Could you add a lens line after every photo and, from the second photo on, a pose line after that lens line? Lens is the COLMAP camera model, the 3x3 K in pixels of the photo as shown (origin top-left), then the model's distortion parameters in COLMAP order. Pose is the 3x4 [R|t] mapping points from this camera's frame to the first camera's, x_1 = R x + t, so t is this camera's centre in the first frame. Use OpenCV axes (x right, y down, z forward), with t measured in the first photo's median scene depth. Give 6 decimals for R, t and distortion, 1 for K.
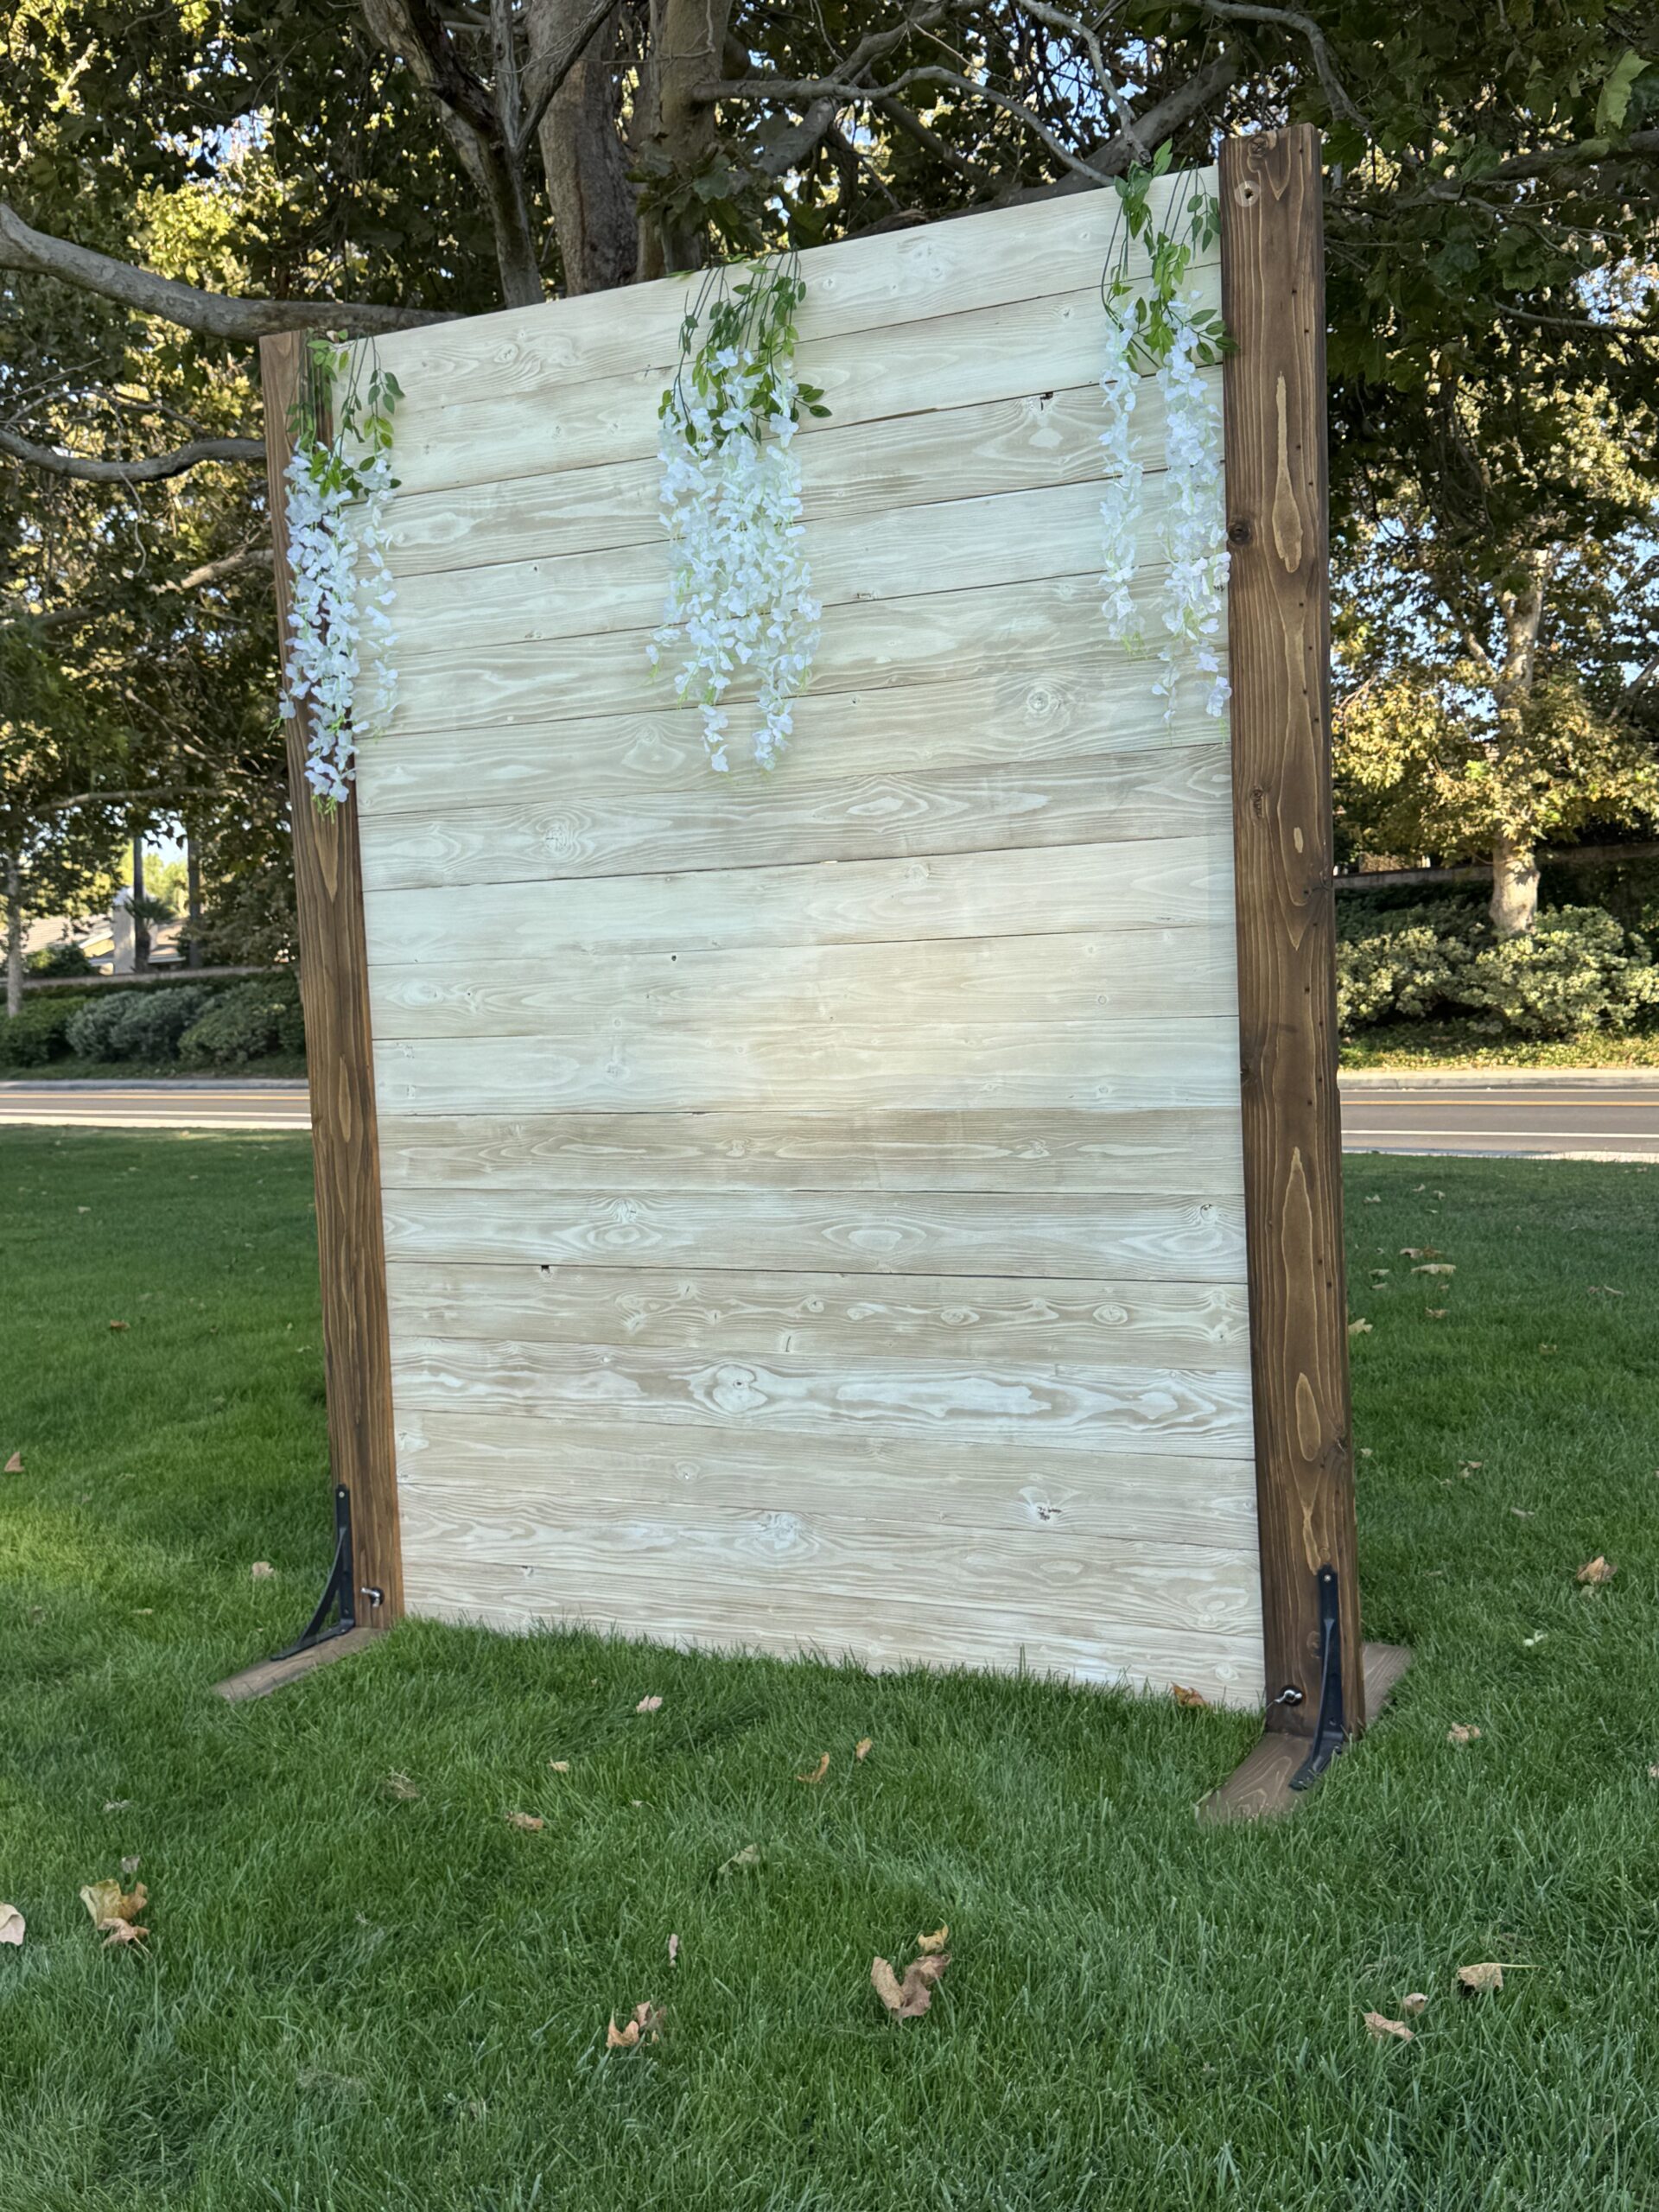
lens RADIAL K [[2303.0, 0, 829.5], [0, 2303.0, 1106.0], [0, 0, 1]] dist [0.168399, -0.382656]
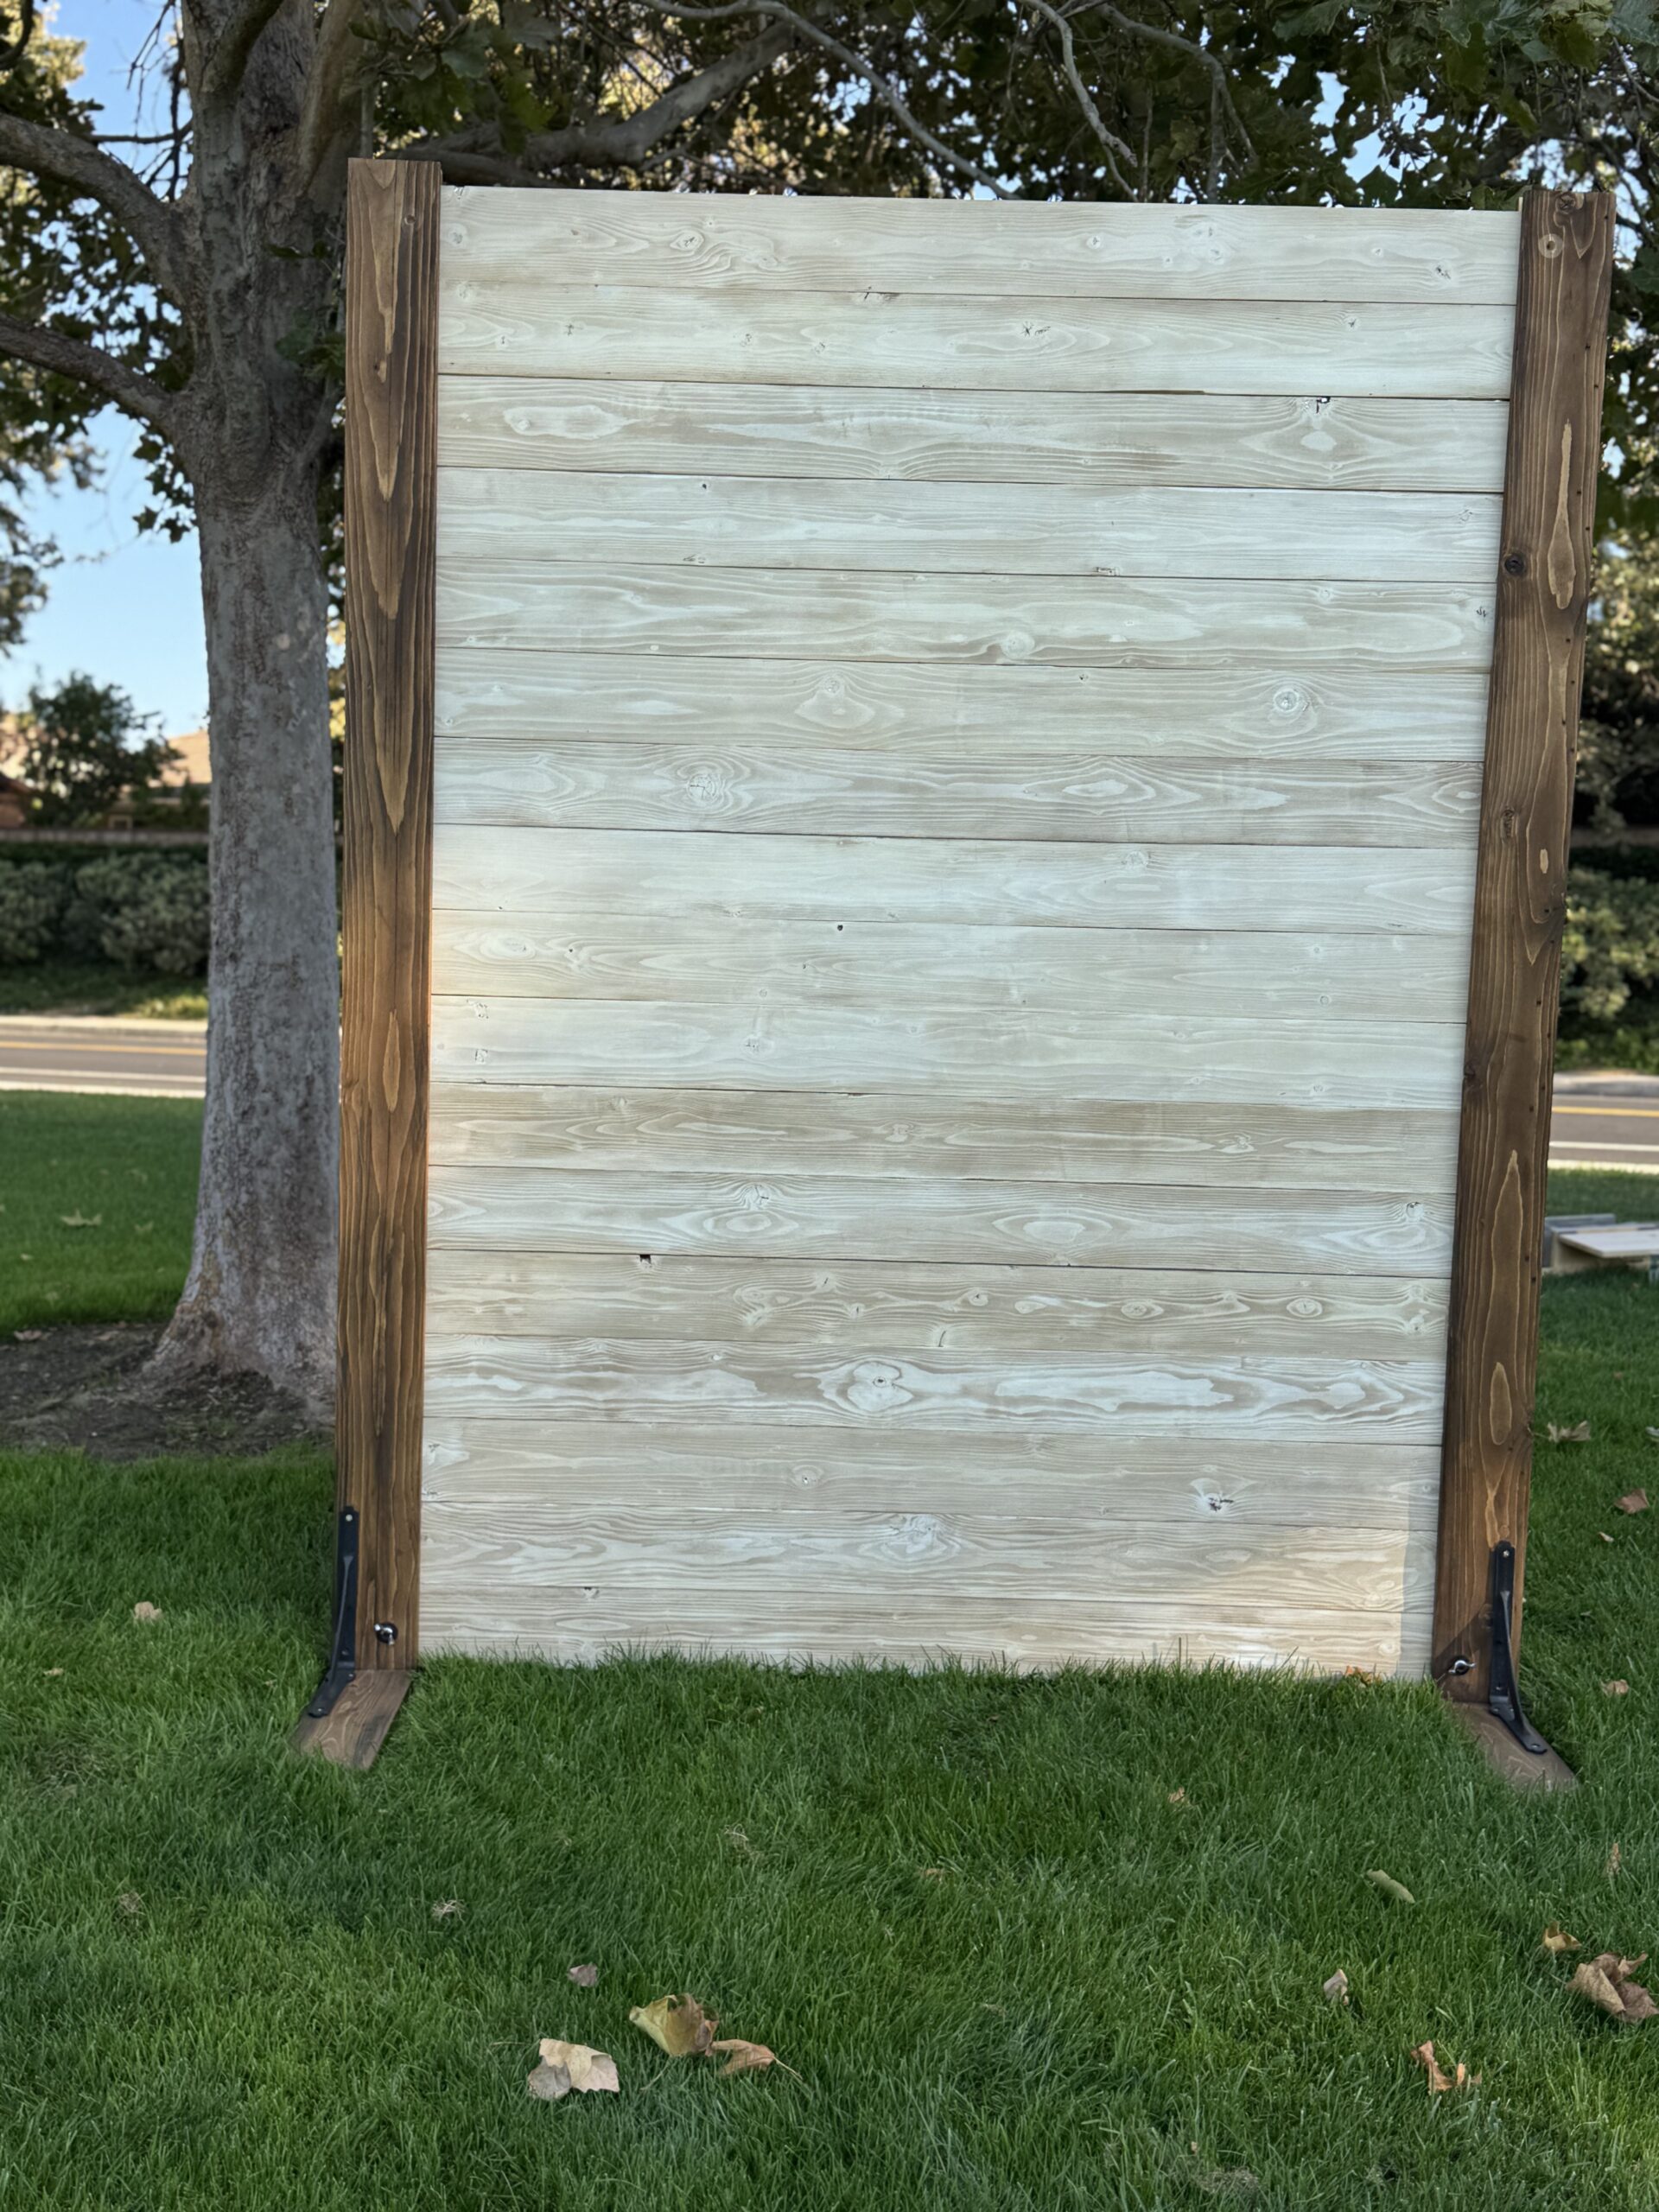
lens RADIAL K [[2303.0, 0, 829.5], [0, 2303.0, 1106.0], [0, 0, 1]] dist [0.168399, -0.382656]
pose [[0.891690, 0.029965, 0.451653, -0.502086], [-0.037515, 0.999266, 0.007769, 0.000951], [-0.451088, -0.023871, 0.892160, 0.171599]]
